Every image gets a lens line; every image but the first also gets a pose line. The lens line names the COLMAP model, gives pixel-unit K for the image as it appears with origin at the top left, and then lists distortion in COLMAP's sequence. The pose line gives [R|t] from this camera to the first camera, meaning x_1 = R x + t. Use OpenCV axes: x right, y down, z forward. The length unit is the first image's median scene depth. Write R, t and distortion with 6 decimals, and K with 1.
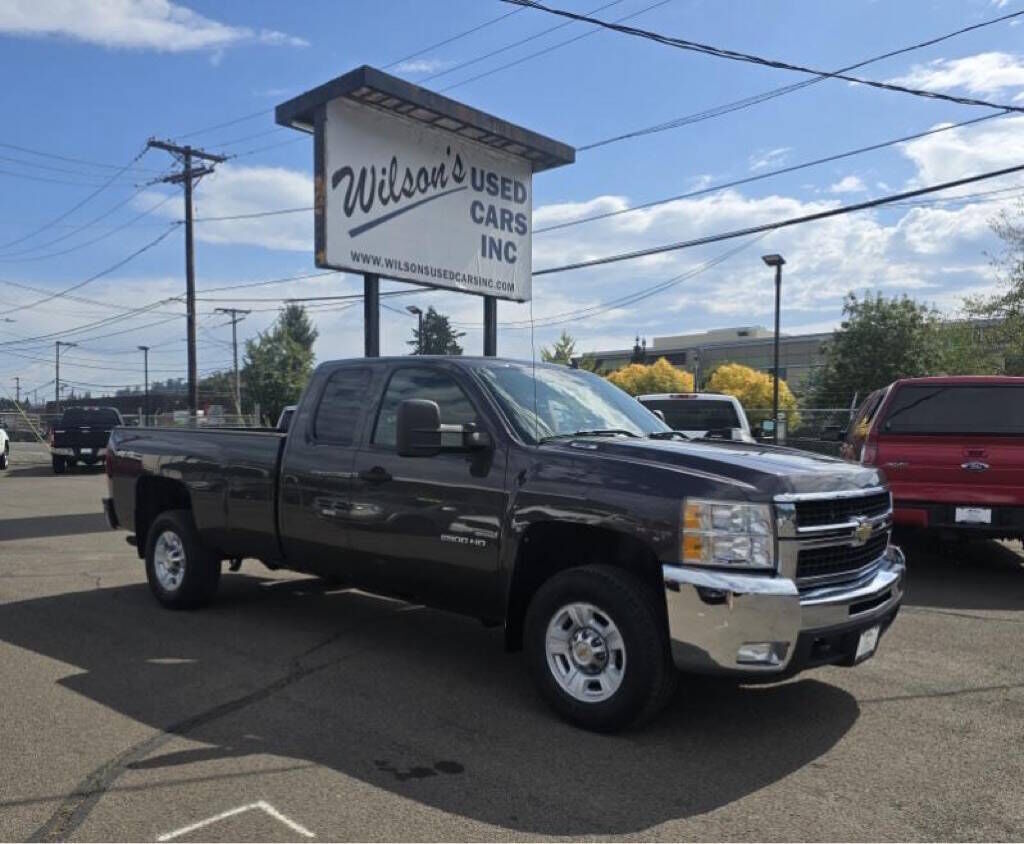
lens RADIAL K [[874.2, 0, 518.3], [0, 874.2, 473.0], [0, 0, 1]] dist [0.012883, 0.002298]
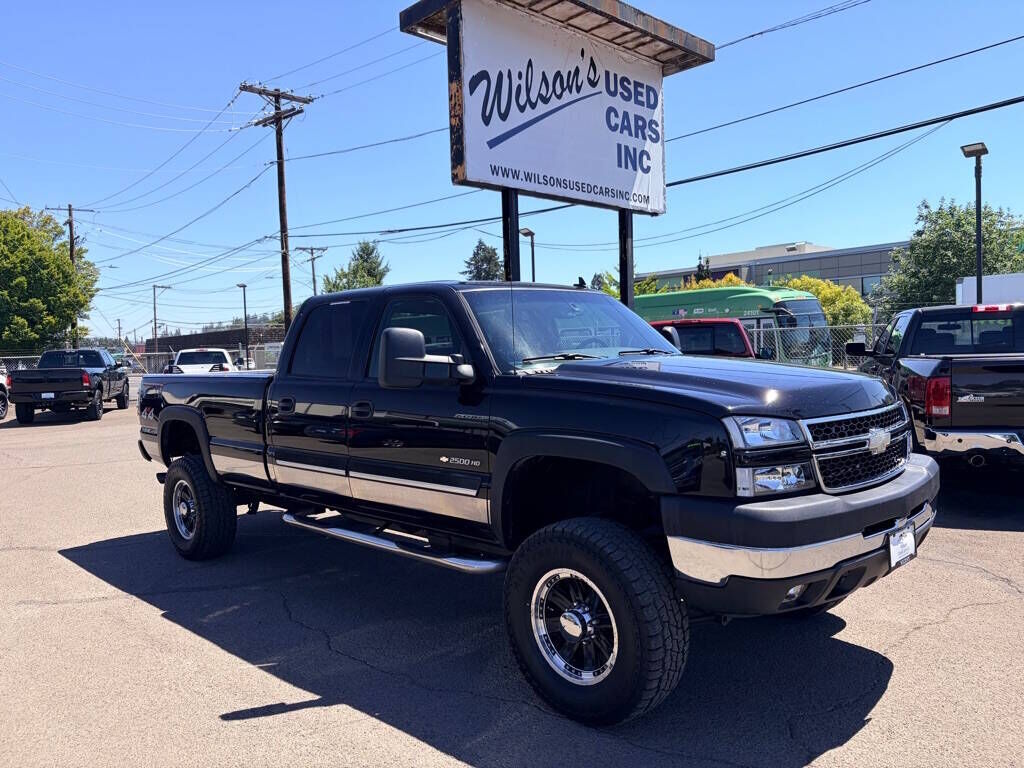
lens RADIAL K [[791.1, 0, 512.0], [0, 791.1, 384.0], [0, 0, 1]] dist [-0.001280, -0.003725]
pose [[0.997733, -0.035303, -0.057302, -0.111530], [0.035026, 0.999369, -0.005835, -0.018108], [0.057472, 0.003815, 0.998340, 0.161271]]
